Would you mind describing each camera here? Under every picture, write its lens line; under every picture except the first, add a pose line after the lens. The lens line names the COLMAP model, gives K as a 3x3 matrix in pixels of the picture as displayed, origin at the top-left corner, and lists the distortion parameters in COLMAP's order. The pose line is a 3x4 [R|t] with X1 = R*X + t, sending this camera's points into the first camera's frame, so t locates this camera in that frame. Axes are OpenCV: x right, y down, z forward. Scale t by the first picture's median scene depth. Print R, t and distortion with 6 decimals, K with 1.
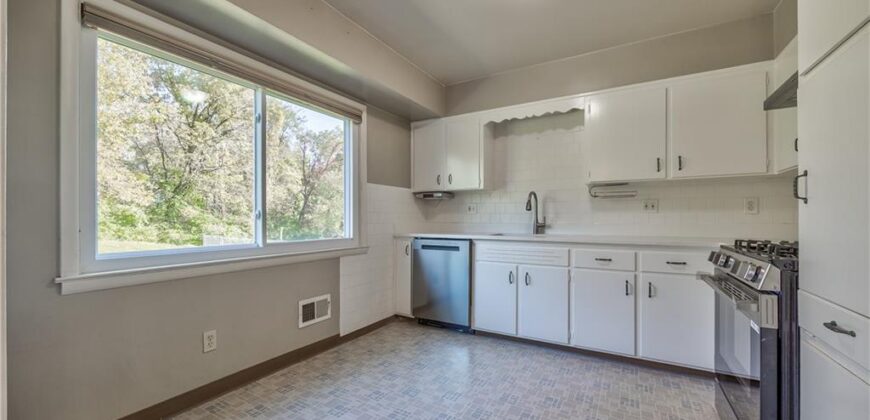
lens RADIAL K [[340.1, 0, 435.7], [0, 340.1, 222.8], [0, 0, 1]] dist [0.000457, 0.000052]
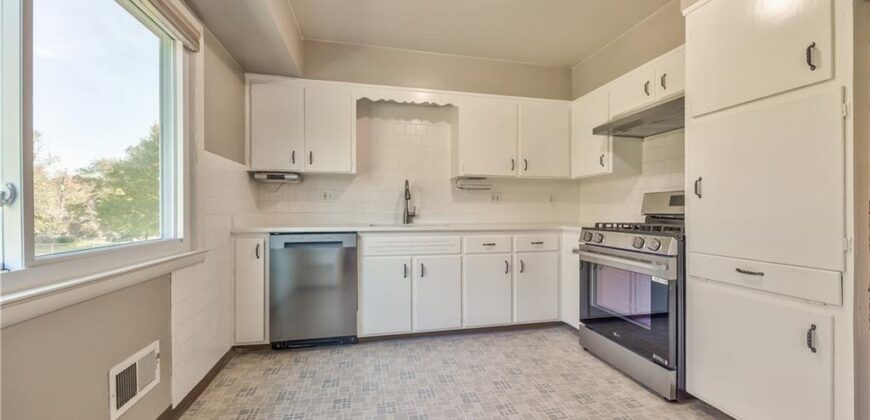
lens RADIAL K [[334.0, 0, 434.0], [0, 334.0, 214.4], [0, 0, 1]] dist [-0.002032, -0.000120]
pose [[0.725938, -0.007191, 0.687723, -0.346792], [0.006020, 0.999973, 0.004102, 0.002818], [-0.687734, 0.001163, 0.725962, 0.280491]]
